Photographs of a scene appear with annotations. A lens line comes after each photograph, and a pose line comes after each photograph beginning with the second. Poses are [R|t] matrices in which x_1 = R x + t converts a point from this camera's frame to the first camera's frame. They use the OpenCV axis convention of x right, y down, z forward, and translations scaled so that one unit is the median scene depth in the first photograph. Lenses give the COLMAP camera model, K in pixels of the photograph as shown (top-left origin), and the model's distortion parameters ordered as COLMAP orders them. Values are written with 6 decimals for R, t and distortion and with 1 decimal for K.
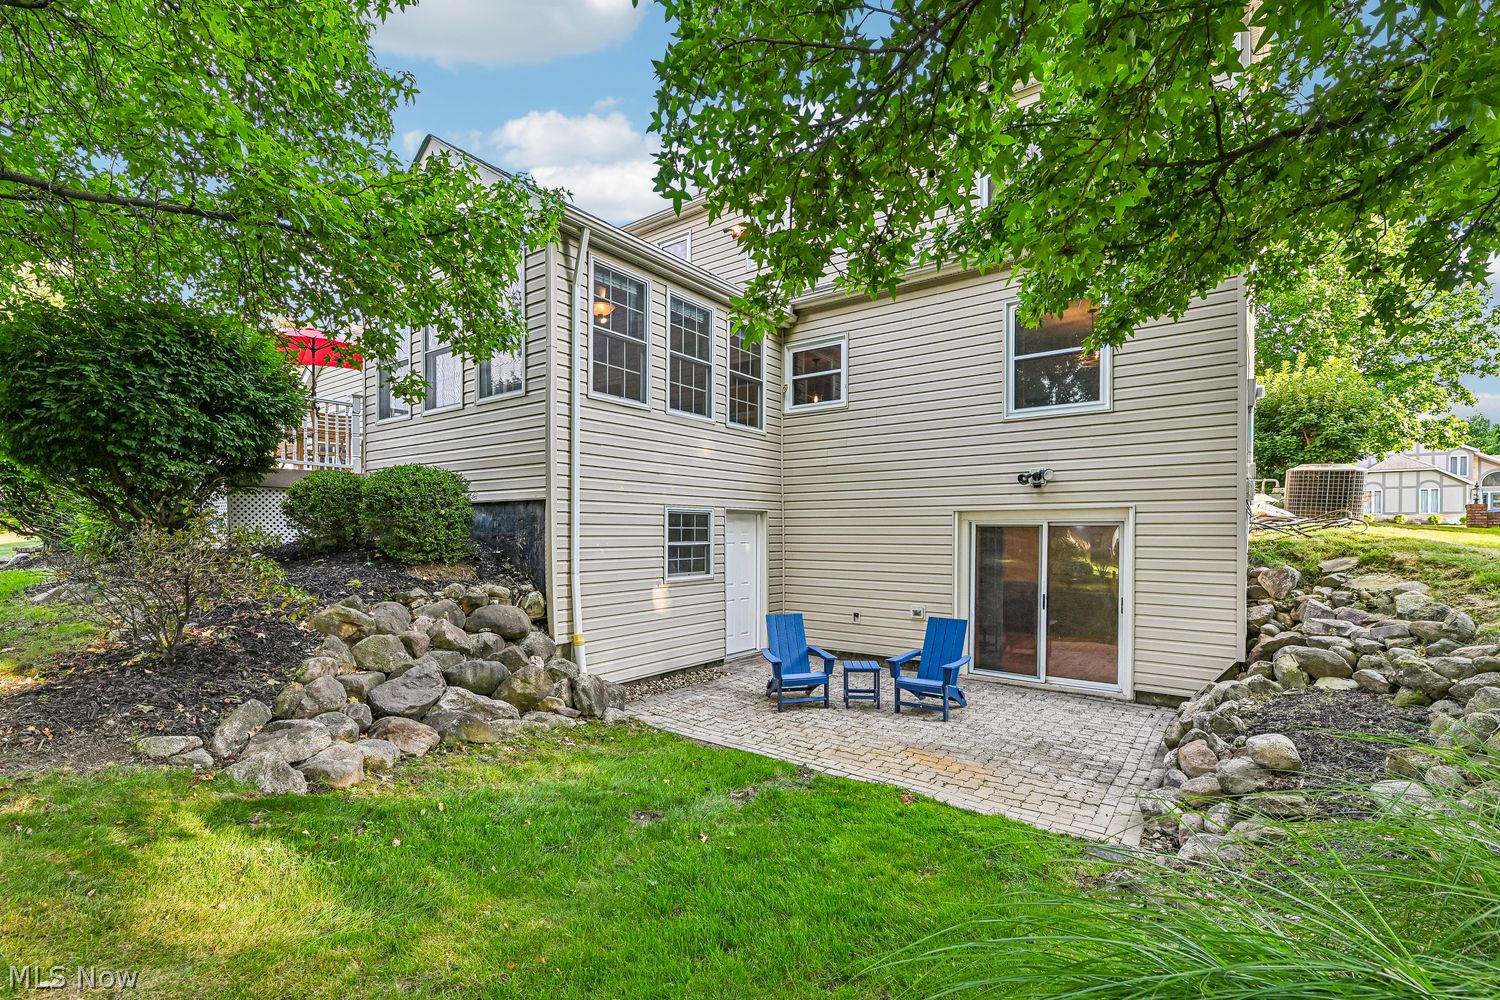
lens RADIAL K [[665.7, 0, 759.8], [0, 665.7, 528.4], [0, 0, 1]] dist [-0.000793, -0.000095]
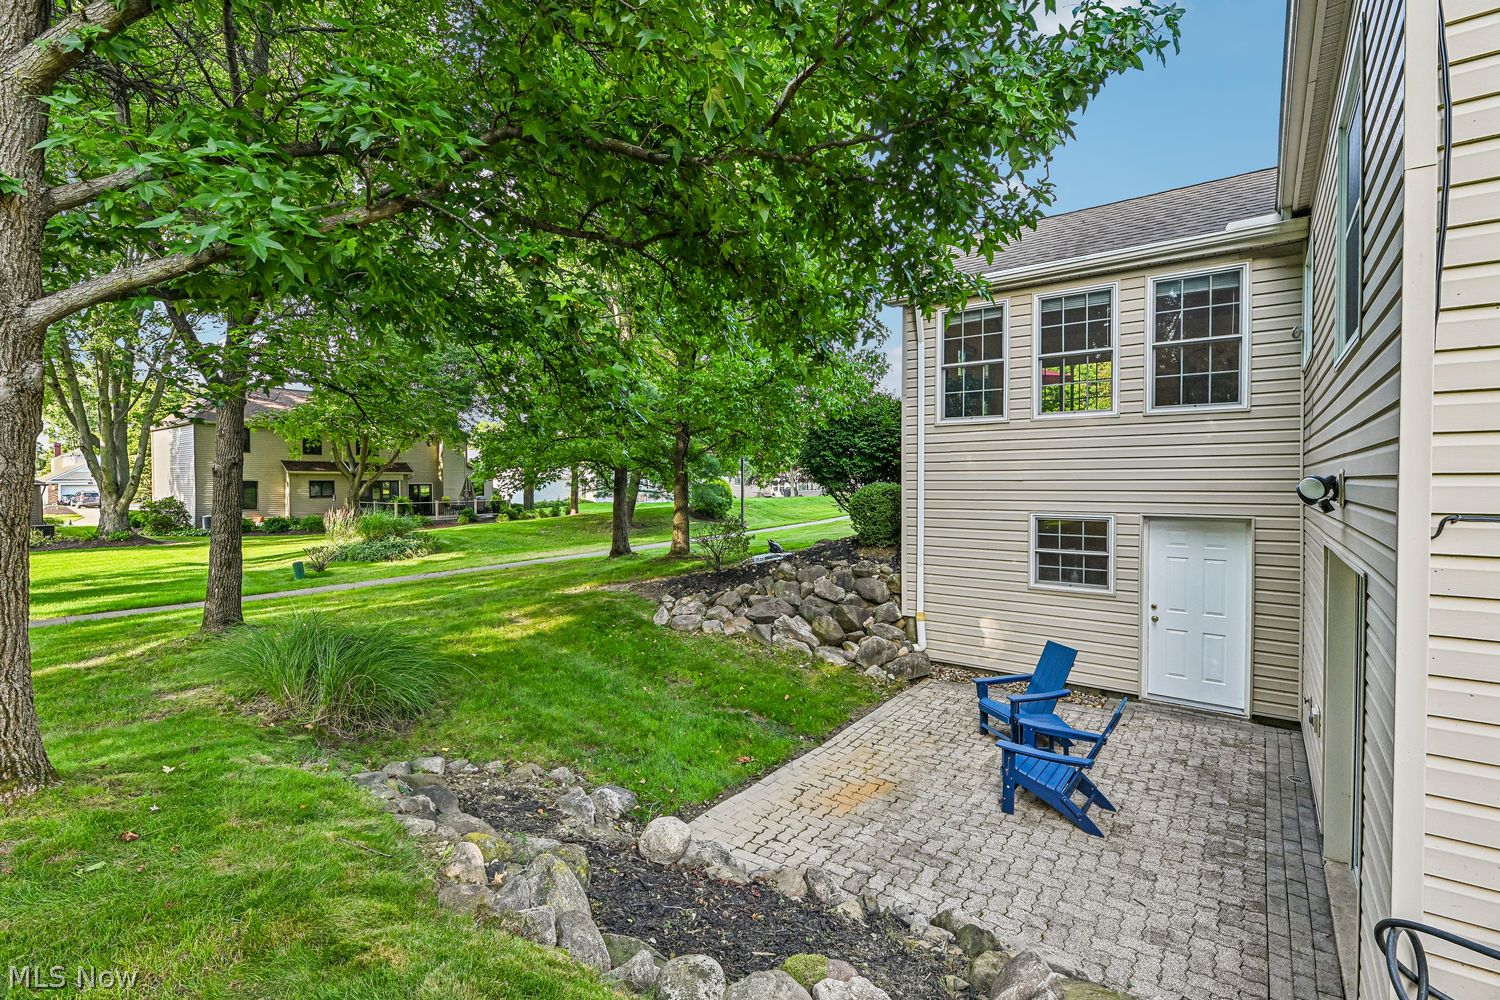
lens RADIAL K [[671.1, 0, 750.0], [0, 671.1, 500.0], [0, 0, 1]] dist [0.000139, 0.000034]
pose [[-0.017049, 0.026739, -0.999497, 0.862730], [0.007396, 0.999618, 0.026616, -0.081050], [0.999827, -0.006938, -0.017241, 0.582048]]
